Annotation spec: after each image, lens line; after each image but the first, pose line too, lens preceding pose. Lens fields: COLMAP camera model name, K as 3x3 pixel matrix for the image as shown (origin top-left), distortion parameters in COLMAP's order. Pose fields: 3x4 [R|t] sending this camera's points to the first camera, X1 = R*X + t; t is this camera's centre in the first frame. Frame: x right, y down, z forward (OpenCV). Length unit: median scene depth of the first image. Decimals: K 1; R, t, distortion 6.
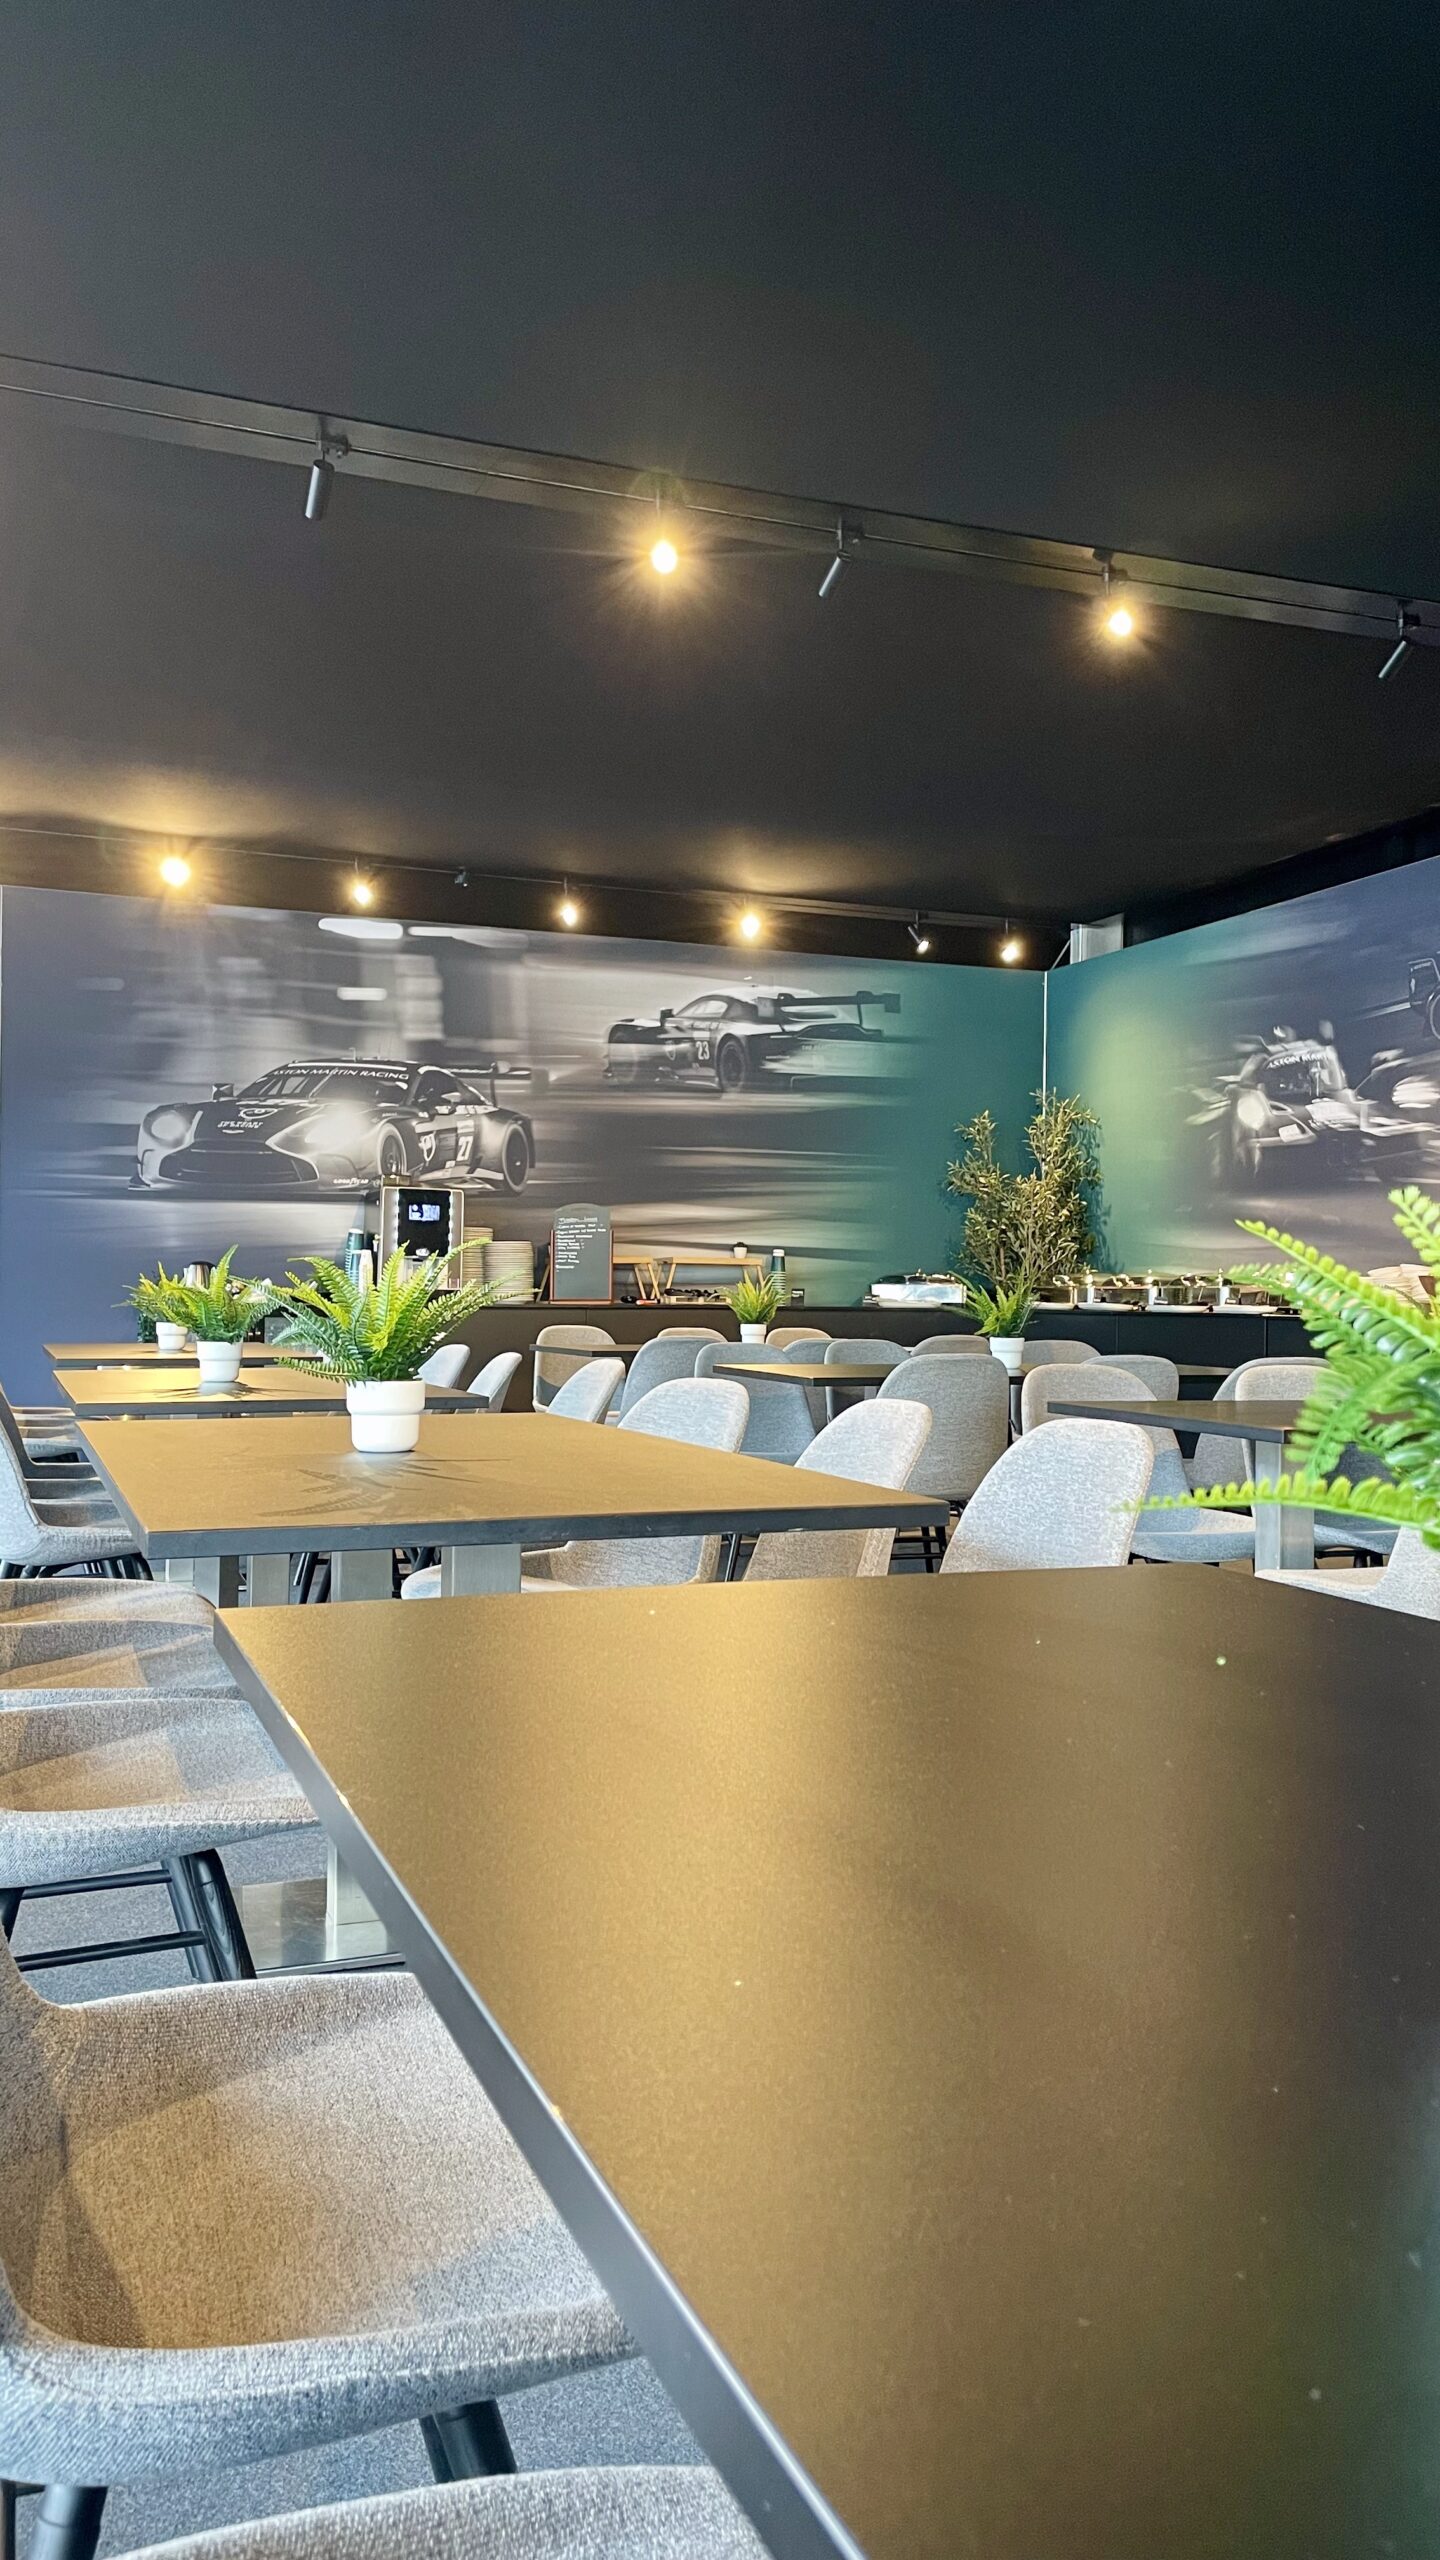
lens RADIAL K [[1882.6, 0, 729.7], [0, 1882.6, 1279.7], [0, 0, 1]] dist [0.004405, 0.000279]
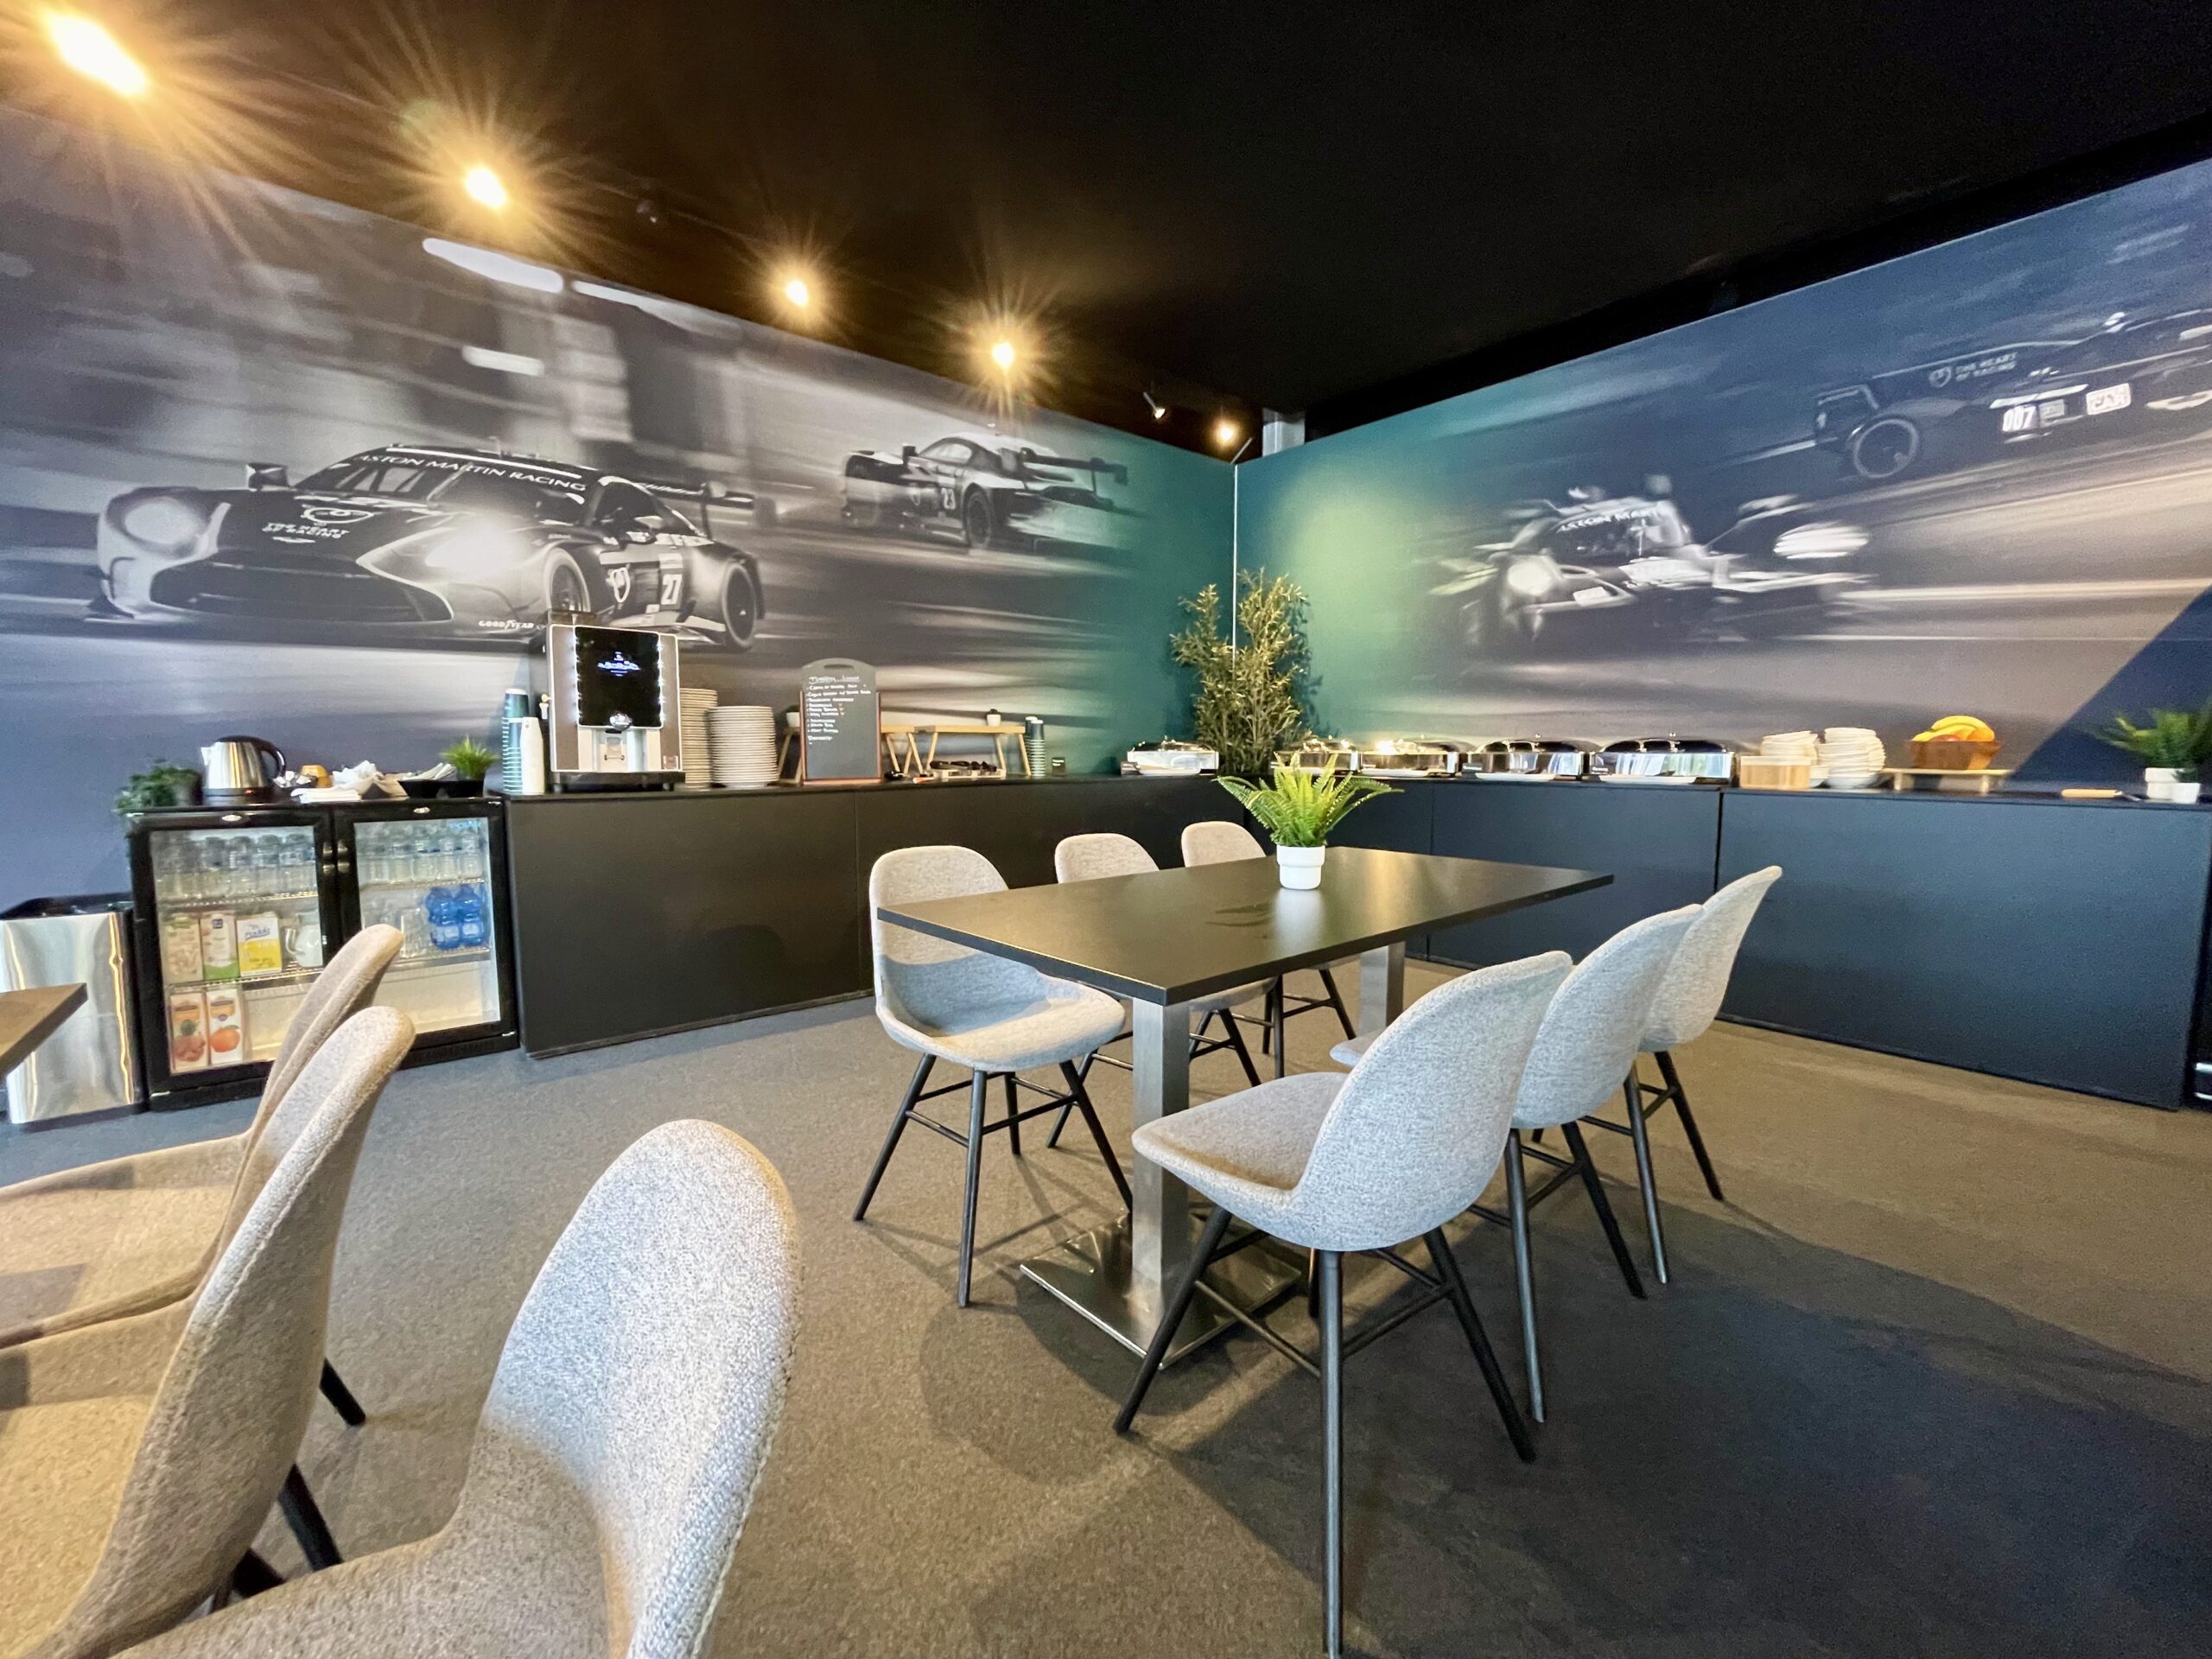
lens RADIAL K [[890.2, 0, 1108.8], [0, 890.2, 832.9], [0, 0, 1]] dist [-0.010722, -0.000591]
pose [[0.944901, -0.044375, 0.324333, -0.094317], [0.009802, 0.994161, 0.107465, -0.006096], [-0.327208, -0.098365, 0.939819, 0.589850]]
